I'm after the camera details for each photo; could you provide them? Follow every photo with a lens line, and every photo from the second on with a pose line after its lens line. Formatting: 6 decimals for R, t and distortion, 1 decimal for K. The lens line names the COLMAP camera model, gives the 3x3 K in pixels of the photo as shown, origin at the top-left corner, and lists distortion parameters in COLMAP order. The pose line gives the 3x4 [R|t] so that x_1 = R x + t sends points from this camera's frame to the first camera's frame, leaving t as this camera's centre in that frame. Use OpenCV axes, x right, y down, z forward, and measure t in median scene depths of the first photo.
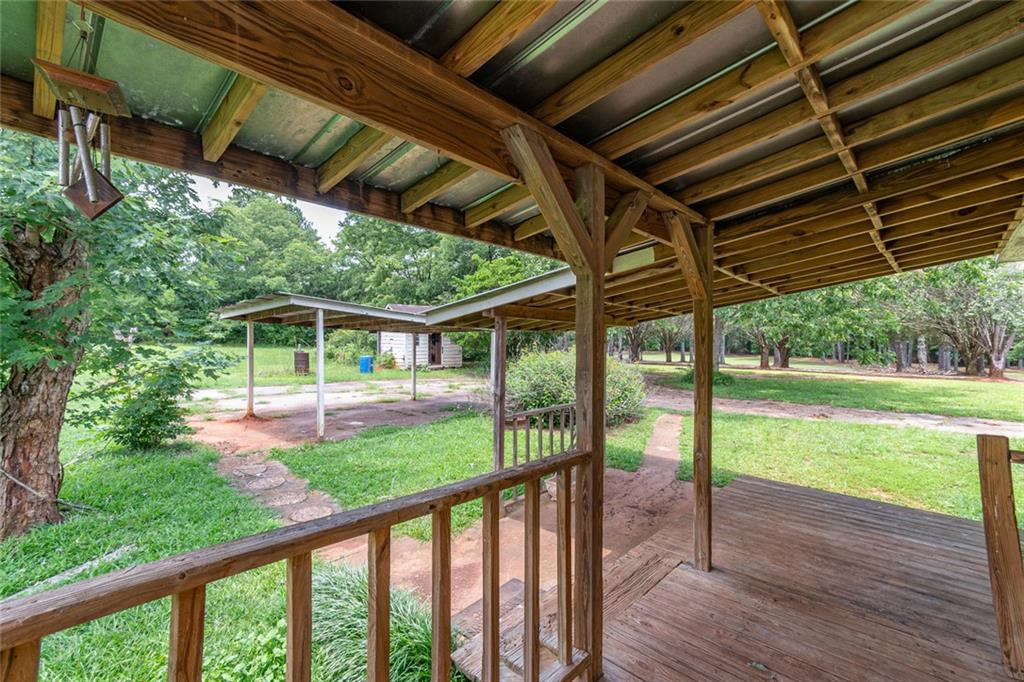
lens RADIAL K [[437.5, 0, 512.0], [0, 437.5, 341.0], [0, 0, 1]] dist [0.000664, 0.000171]
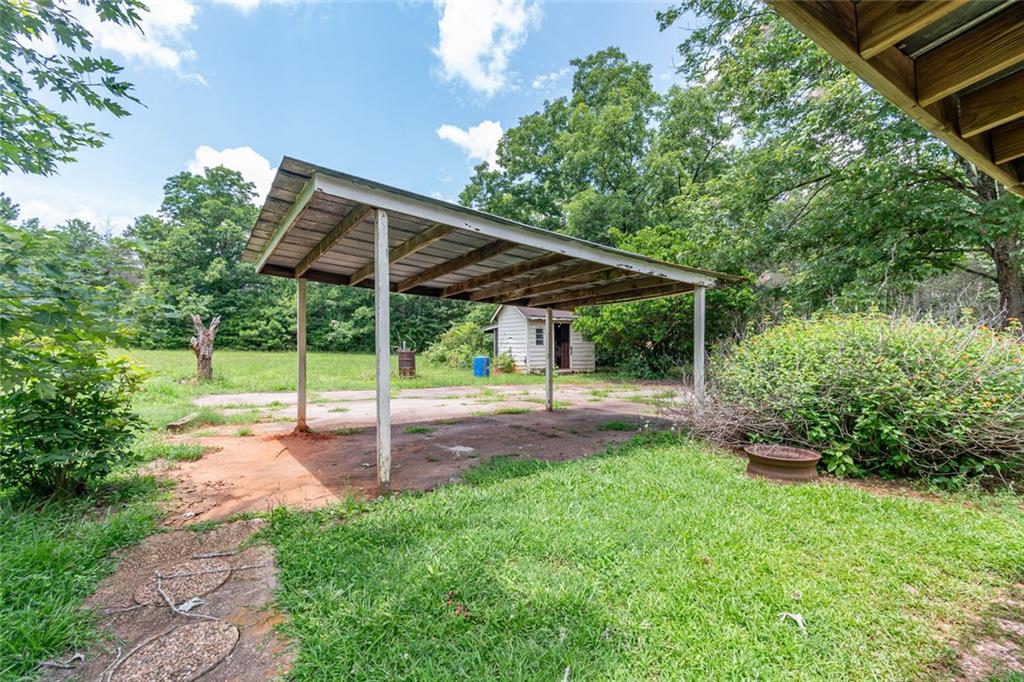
lens RADIAL K [[454.7, 0, 514.3], [0, 454.7, 356.0], [0, 0, 1]] dist [0.017500, 0.000379]
pose [[0.968395, -0.008536, -0.249275, -0.076151], [0.010686, 0.999916, 0.007273, 0.034335], [0.249192, -0.009707, 0.968405, 0.239297]]
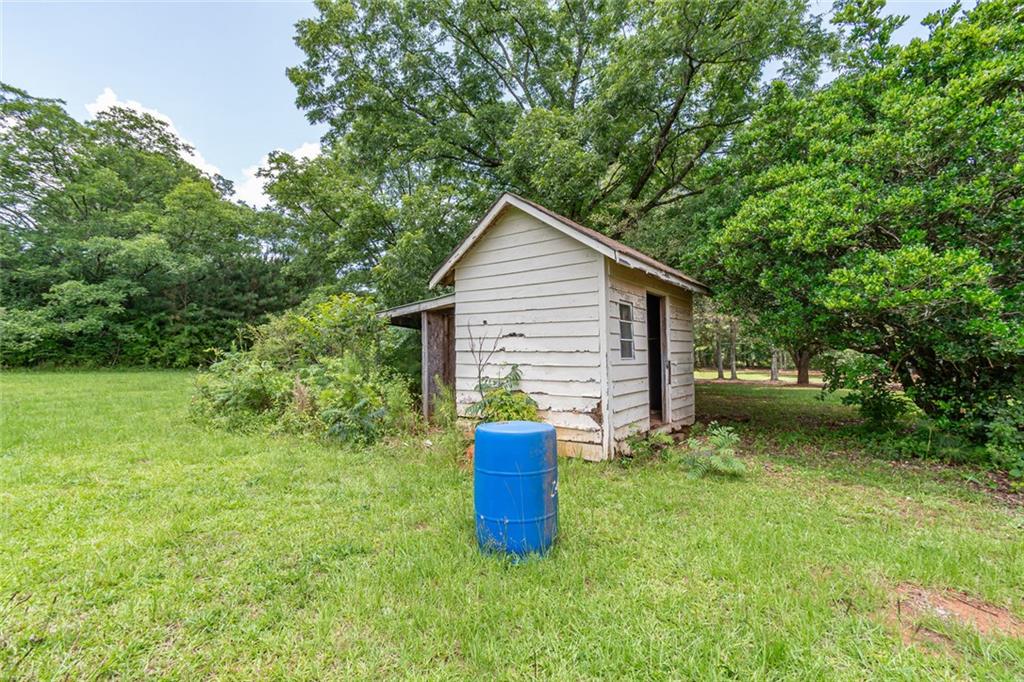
lens RADIAL K [[454.7, 0, 514.3], [0, 454.7, 356.0], [0, 0, 1]] dist [0.017500, 0.000379]
pose [[0.992557, -0.019767, 0.120166, -0.428433], [0.020145, 0.999795, -0.001929, 0.013440], [-0.120103, 0.004336, 0.992752, 1.029717]]
